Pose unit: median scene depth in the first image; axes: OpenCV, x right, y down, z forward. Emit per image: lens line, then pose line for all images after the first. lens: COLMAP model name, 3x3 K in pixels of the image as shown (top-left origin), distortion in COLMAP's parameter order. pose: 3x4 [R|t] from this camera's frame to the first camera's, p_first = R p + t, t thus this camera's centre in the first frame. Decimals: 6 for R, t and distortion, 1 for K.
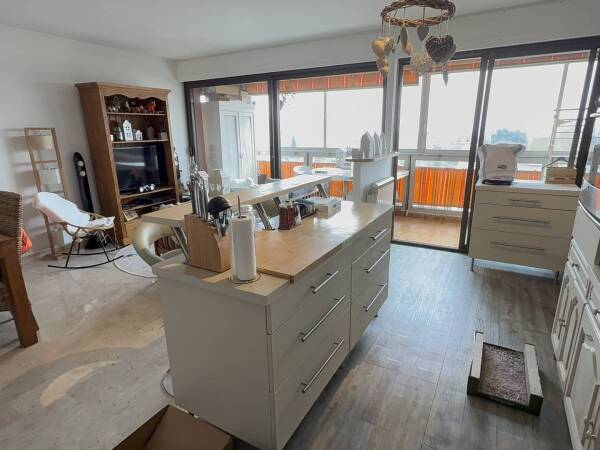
lens RADIAL K [[347.8, 0, 302.5], [0, 347.8, 225.7], [0, 0, 1]] dist [-0.027102, 0.027790]
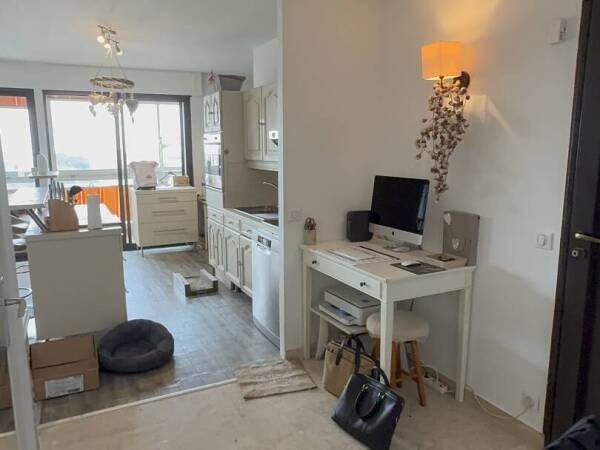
lens RADIAL K [[468.0, 0, 293.5], [0, 468.0, 224.2], [0, 0, 1]] dist [-0.003478, 0.003329]
pose [[0.561982, -0.124508, 0.817725, -0.500628], [0.220918, 0.975287, -0.003328, 0.114981], [-0.797102, 0.182520, 0.575600, -0.391757]]
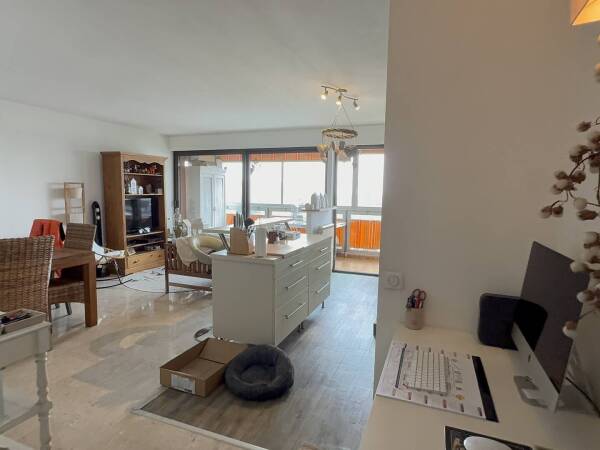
lens RADIAL K [[347.8, 0, 300.2], [0, 347.8, 227.9], [0, 0, 1]] dist [-0.027102, 0.027790]
pose [[0.989704, 0.013570, 0.142481, -0.072807], [0.009904, 0.986616, -0.162762, 0.102416], [-0.142783, 0.162498, 0.976324, -0.353492]]
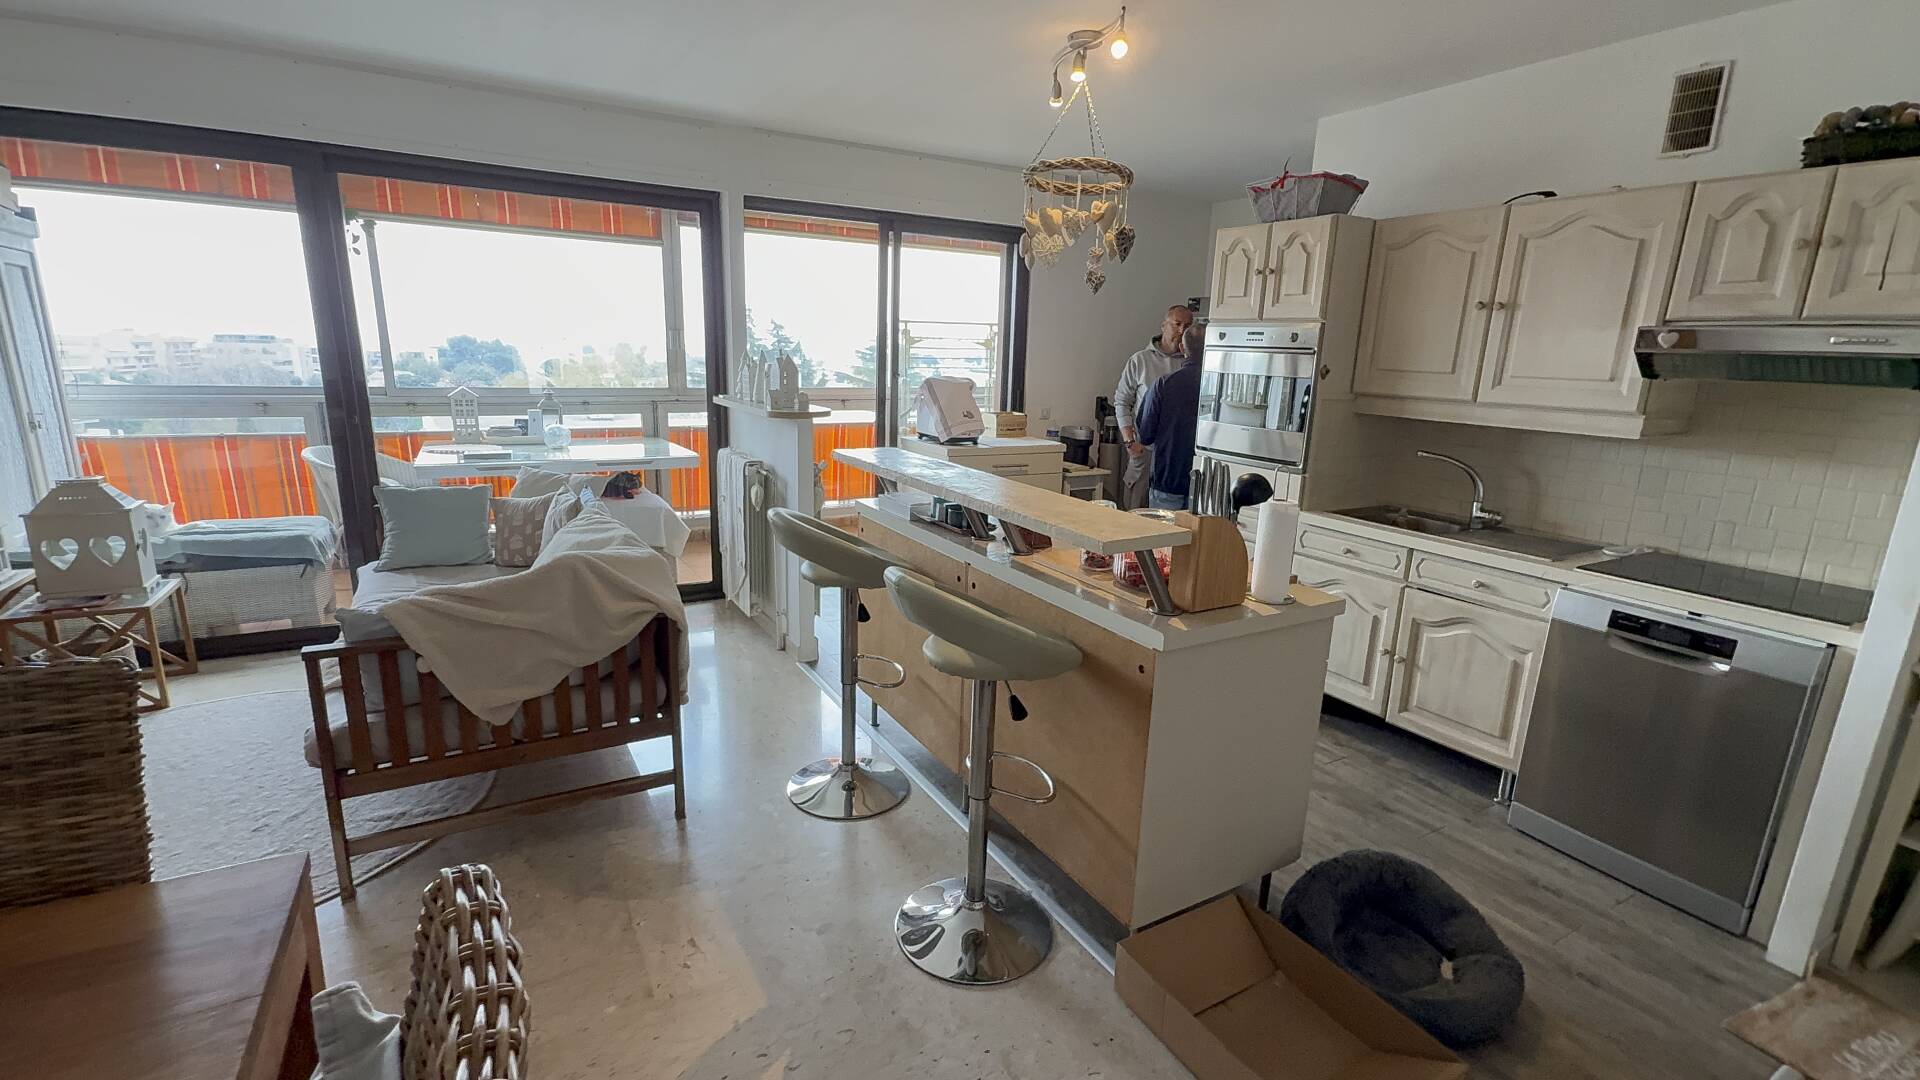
lens RADIAL K [[835.5, 0, 952.1], [0, 835.5, 543.1], [0, 0, 1]] dist [0.000490, 0.000355]
pose [[0.507003, -0.171885, 0.844632, -0.536967], [0.194695, 0.977427, 0.082041, -0.057438], [-0.839668, 0.122851, 0.529024, 0.209707]]
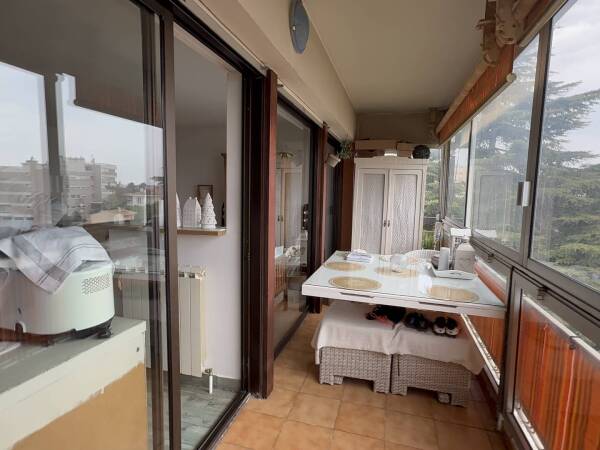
lens RADIAL K [[347.8, 0, 298.6], [0, 347.8, 226.1], [0, 0, 1]] dist [-0.027102, 0.027790]
pose [[0.237408, 0.115930, -0.964468, 0.776360], [-0.280150, 0.958839, 0.046293, -0.257000], [0.930136, 0.259205, 0.260114, 0.893565]]
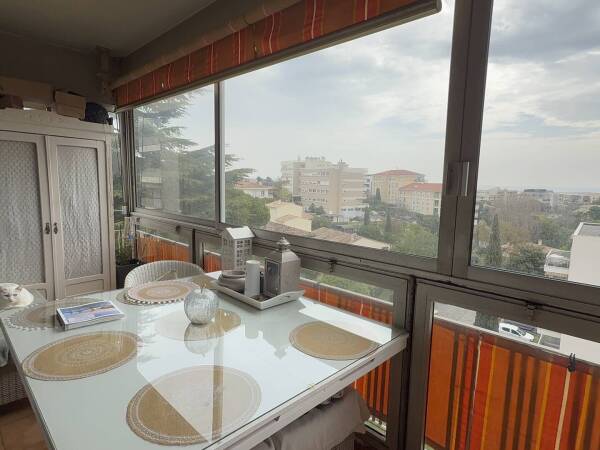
lens RADIAL K [[347.8, 0, 303.2], [0, 347.8, 226.3], [0, 0, 1]] dist [-0.027102, 0.027790]
pose [[0.967064, 0.061702, -0.246940, 0.379763], [-0.095474, 0.987270, -0.127209, -0.259029], [0.235947, 0.146595, 0.960645, 0.928642]]
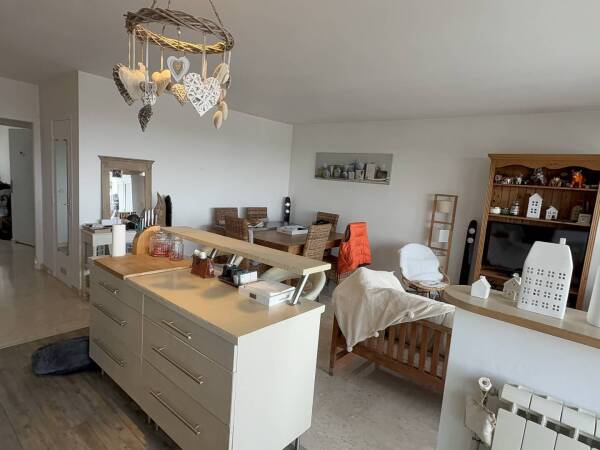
lens RADIAL K [[347.8, 0, 295.2], [0, 347.8, 226.3], [0, 0, 1]] dist [-0.027102, 0.027790]
pose [[-0.191873, 0.130218, -0.972742, 0.439497], [-0.335649, 0.922683, 0.189723, -0.206072], [0.922239, 0.362903, -0.133331, 0.634825]]
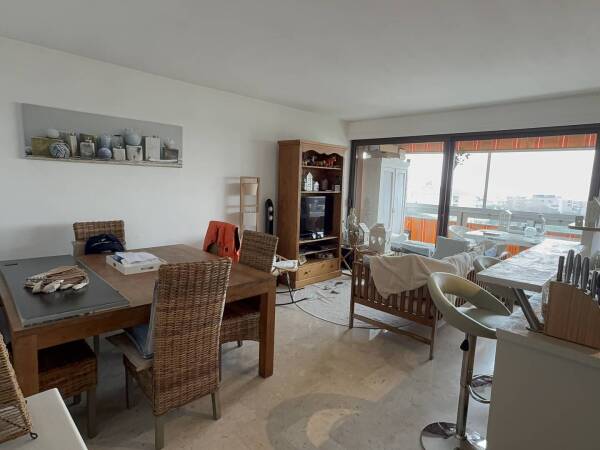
lens RADIAL K [[347.8, 0, 299.1], [0, 347.8, 226.9], [0, 0, 1]] dist [-0.027102, 0.027790]
pose [[0.962442, 0.082457, -0.258663, -0.255108], [-0.118305, 0.984923, -0.126217, 0.007777], [0.244356, 0.152077, 0.957686, -0.039660]]
